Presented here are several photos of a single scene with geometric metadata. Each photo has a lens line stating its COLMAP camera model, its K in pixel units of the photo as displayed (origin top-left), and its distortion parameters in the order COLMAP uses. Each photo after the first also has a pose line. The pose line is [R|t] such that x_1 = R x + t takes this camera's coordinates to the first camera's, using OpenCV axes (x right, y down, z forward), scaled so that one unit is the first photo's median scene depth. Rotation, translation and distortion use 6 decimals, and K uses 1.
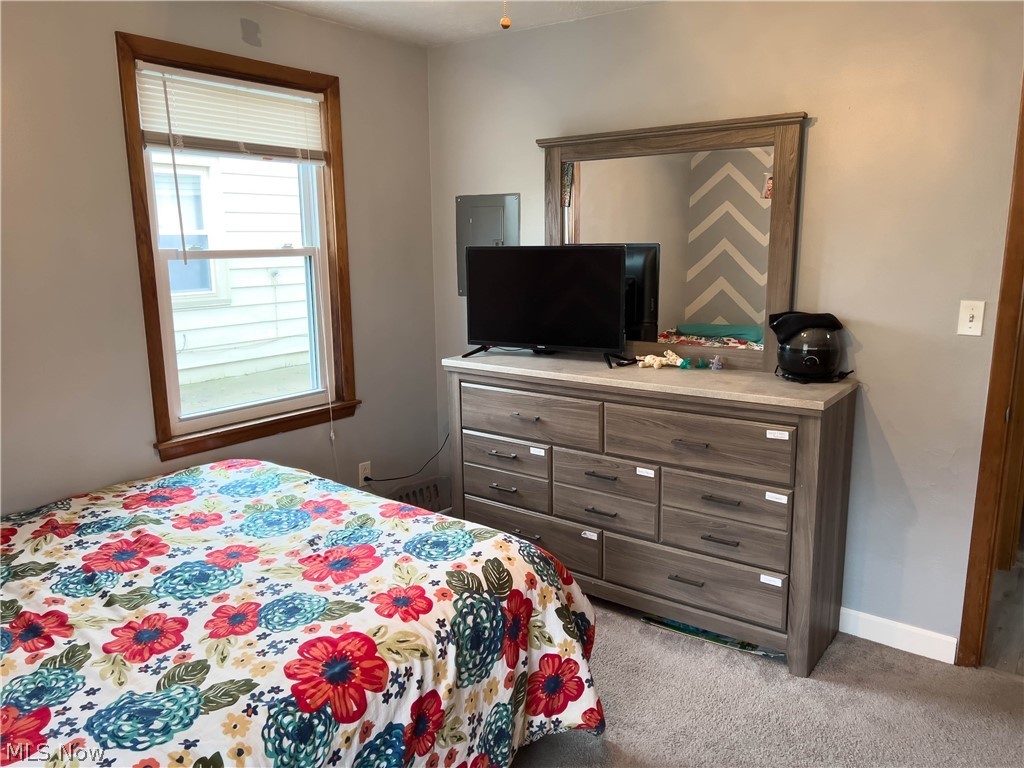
lens RADIAL K [[775.6, 0, 512.0], [0, 775.6, 384.0], [0, 0, 1]] dist [-0.007206, -0.005624]
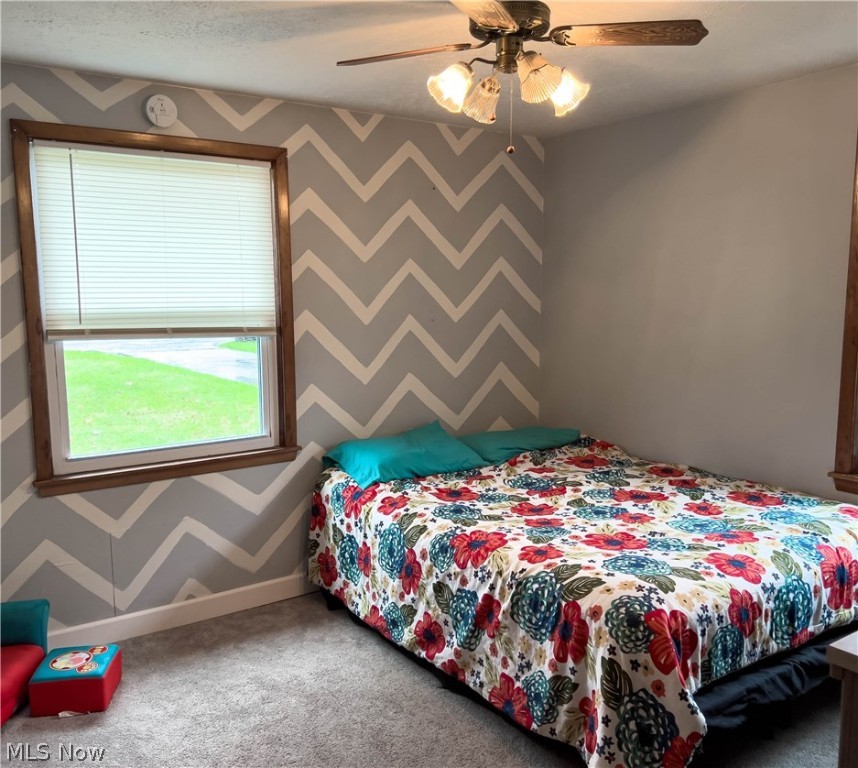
lens RADIAL K [[752.2, 0, 429.0], [0, 752.2, 384.0], [0, 0, 1]] dist [0.002965, -0.002352]
pose [[-0.322657, 0.122811, -0.938515, 1.106194], [-0.170800, 0.967715, 0.185353, -0.222374], [0.930978, 0.220104, -0.291264, 1.077765]]
